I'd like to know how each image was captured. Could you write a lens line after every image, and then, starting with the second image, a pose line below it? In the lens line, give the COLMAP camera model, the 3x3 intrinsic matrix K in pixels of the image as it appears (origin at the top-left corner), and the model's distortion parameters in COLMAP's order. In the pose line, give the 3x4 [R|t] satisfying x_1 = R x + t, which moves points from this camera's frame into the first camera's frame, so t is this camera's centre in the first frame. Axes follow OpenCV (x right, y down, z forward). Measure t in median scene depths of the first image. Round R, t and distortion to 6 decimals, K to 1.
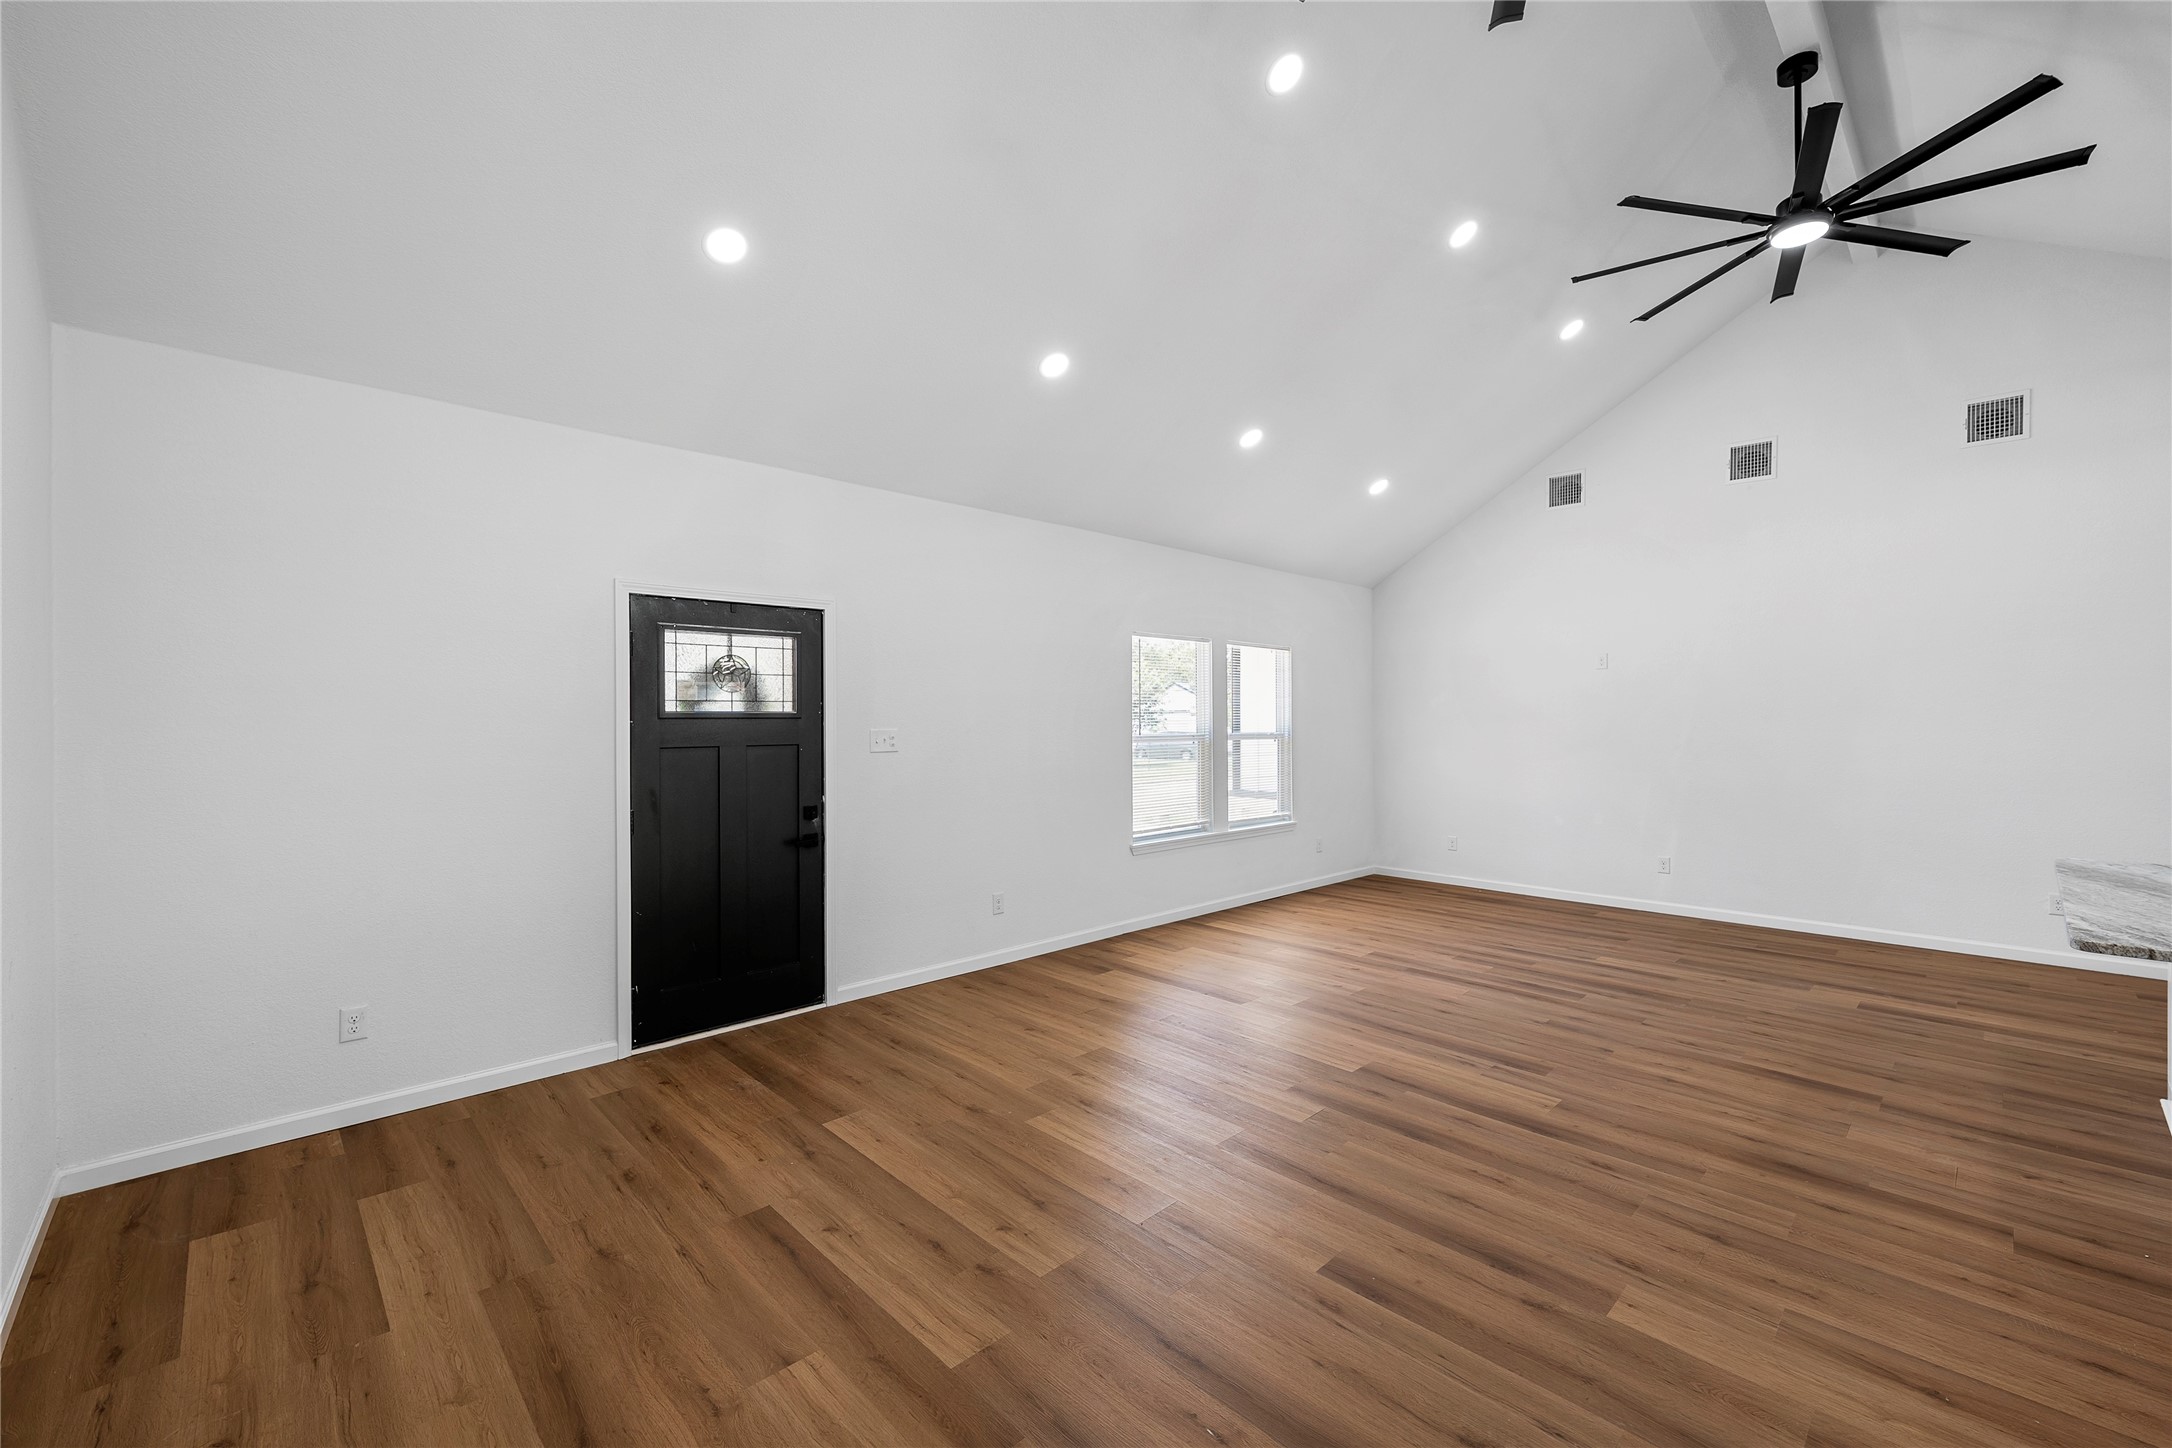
lens RADIAL K [[888.8, 0, 1094.4], [0, 888.8, 720.3], [0, 0, 1]] dist [-0.000386, -0.000019]
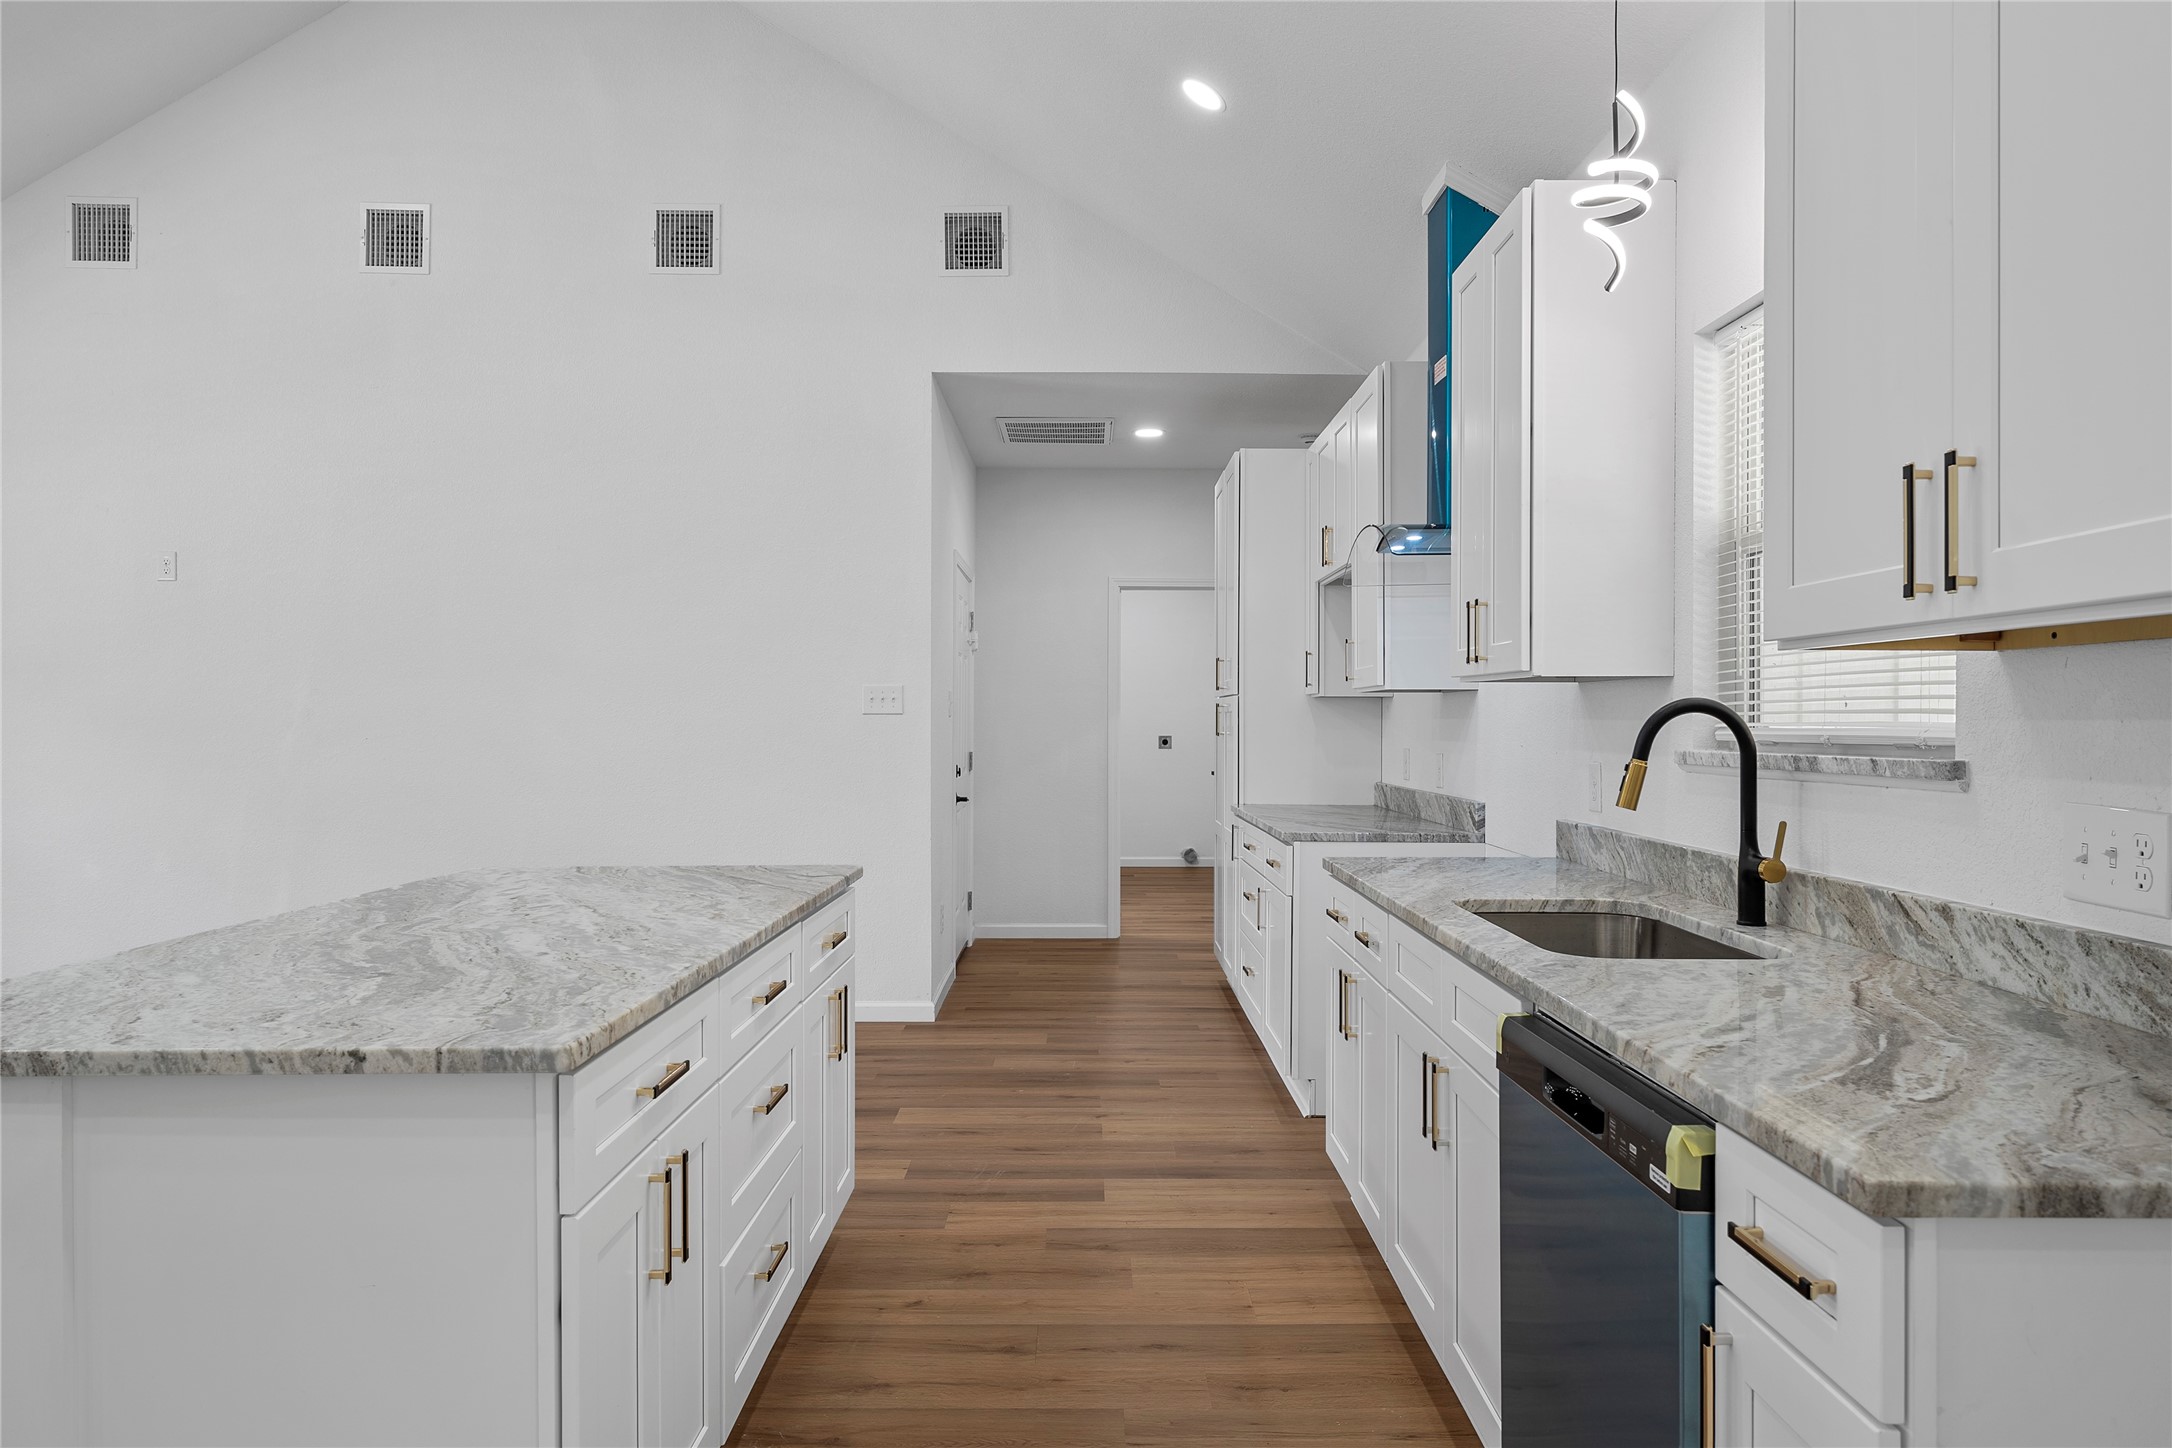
lens RADIAL K [[1399.6, 0, 1093.2], [0, 1399.6, 719.7], [0, 0, 1]] dist [0.002118, 0.002707]
pose [[0.693407, 0.003267, 0.720539, 0.628321], [-0.000730, 0.999992, -0.003832, 0.051677], [-0.720546, 0.002131, 0.693404, 0.028472]]
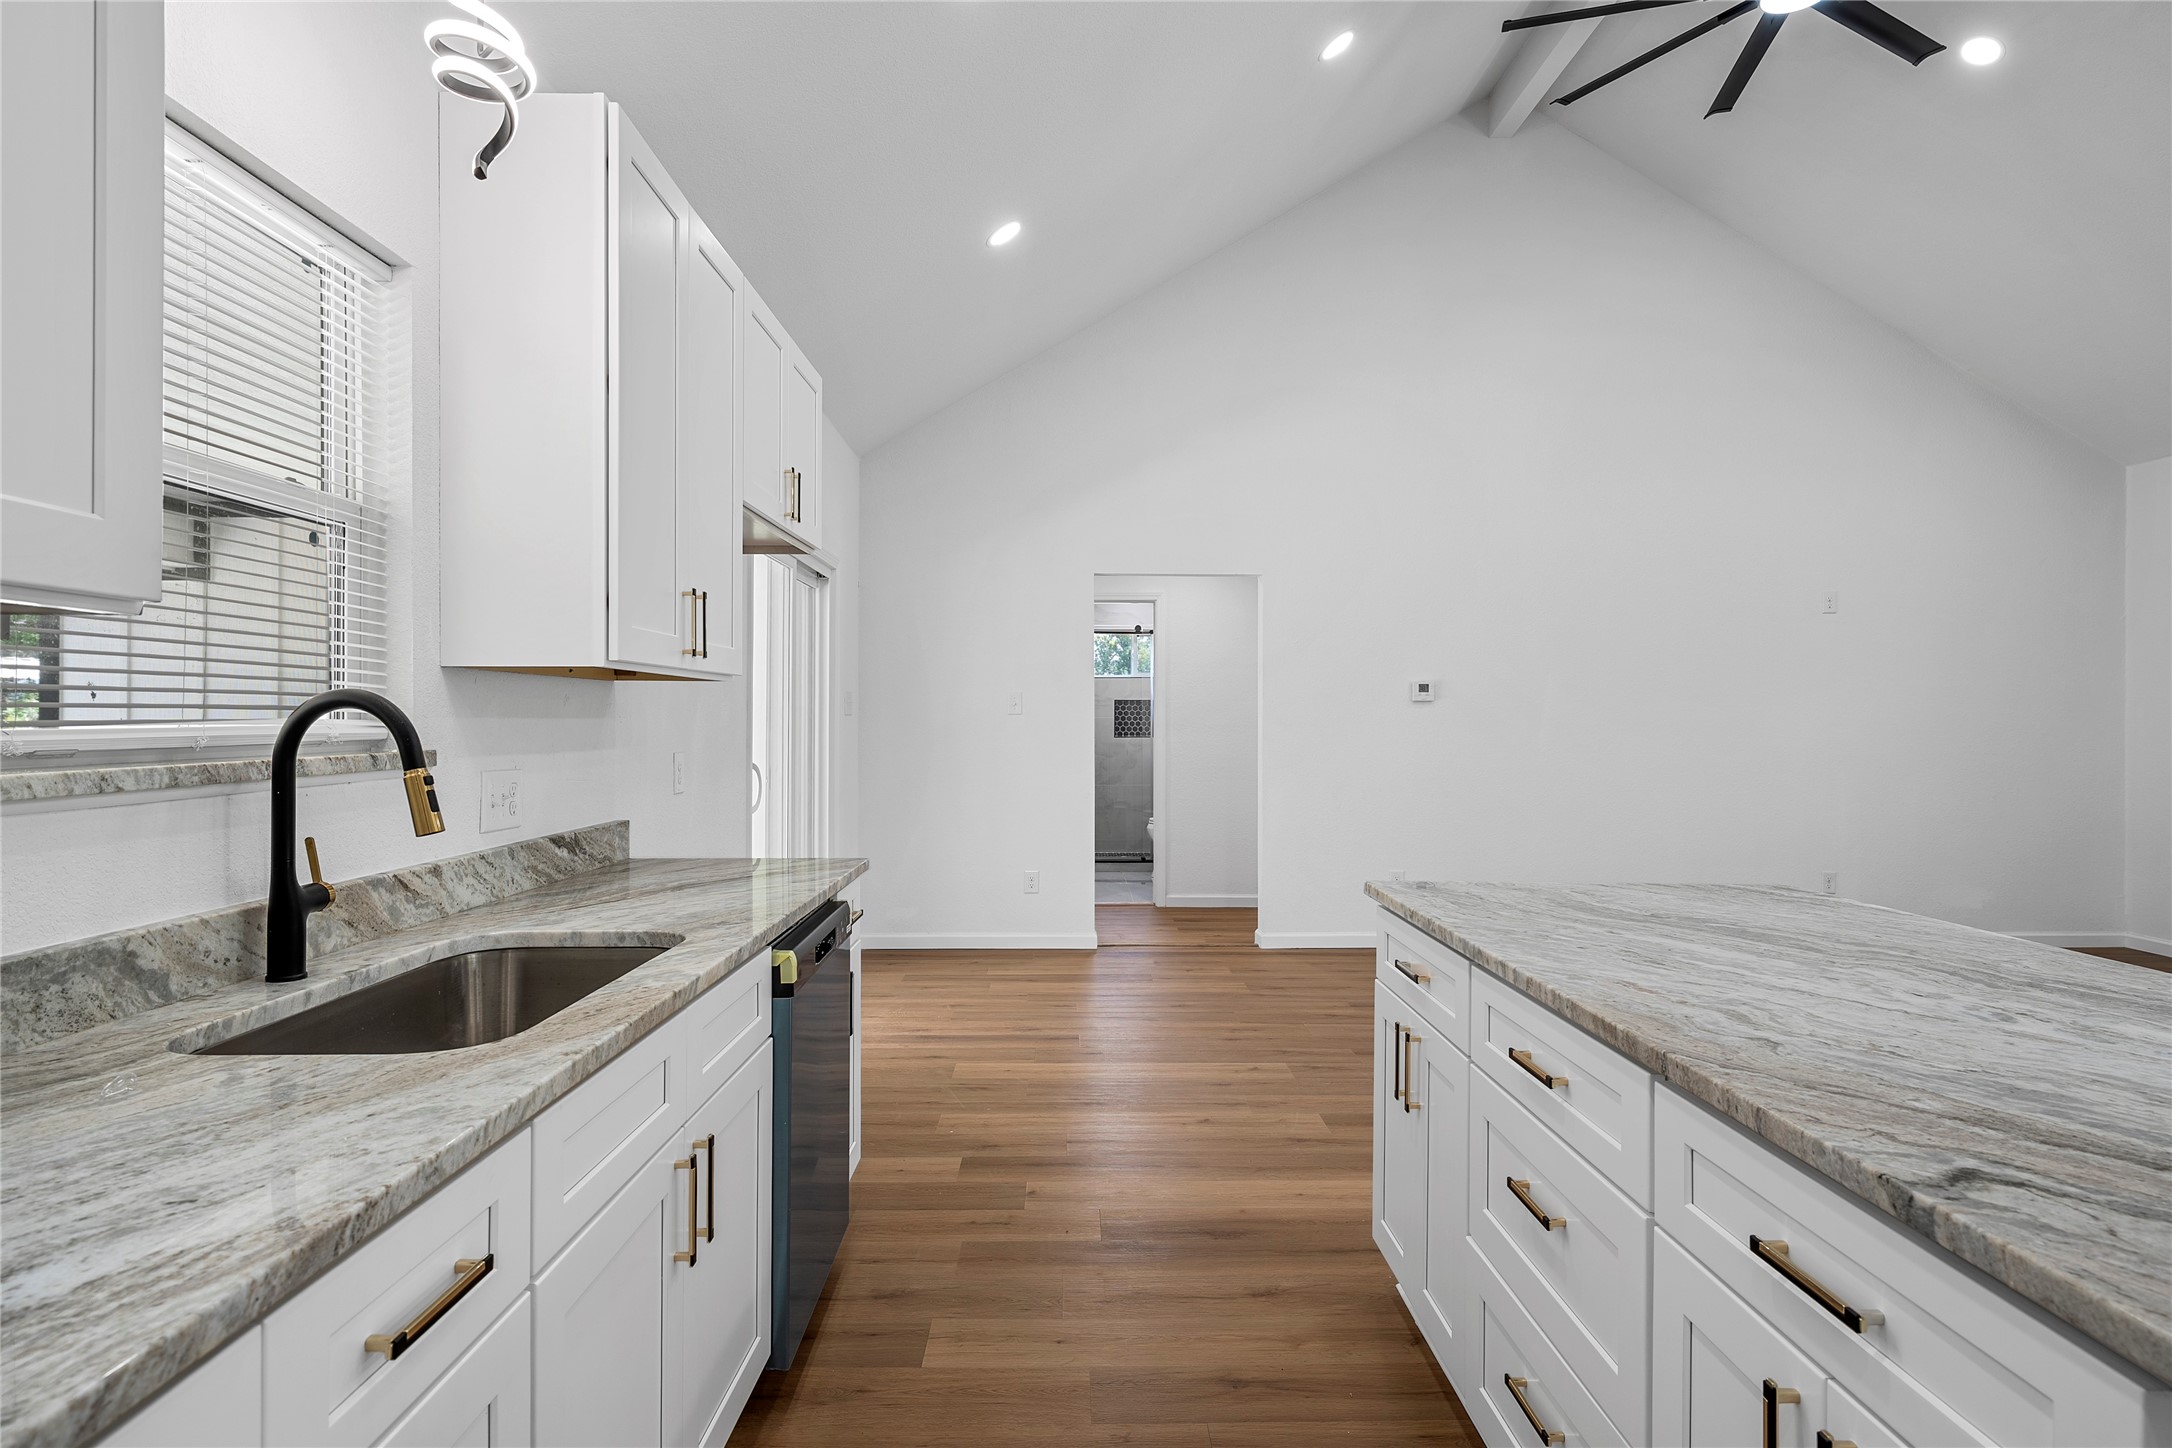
lens RADIAL K [[1144.9, 0, 1089.5], [0, 1144.9, 720.2], [0, 0, 1]] dist [0.001472, 0.000354]
pose [[-0.683778, 0.001104, -0.729689, 1.394304], [-0.003851, 0.999979, 0.005123, 0.047147], [0.729680, 0.006313, -0.683760, 0.737577]]
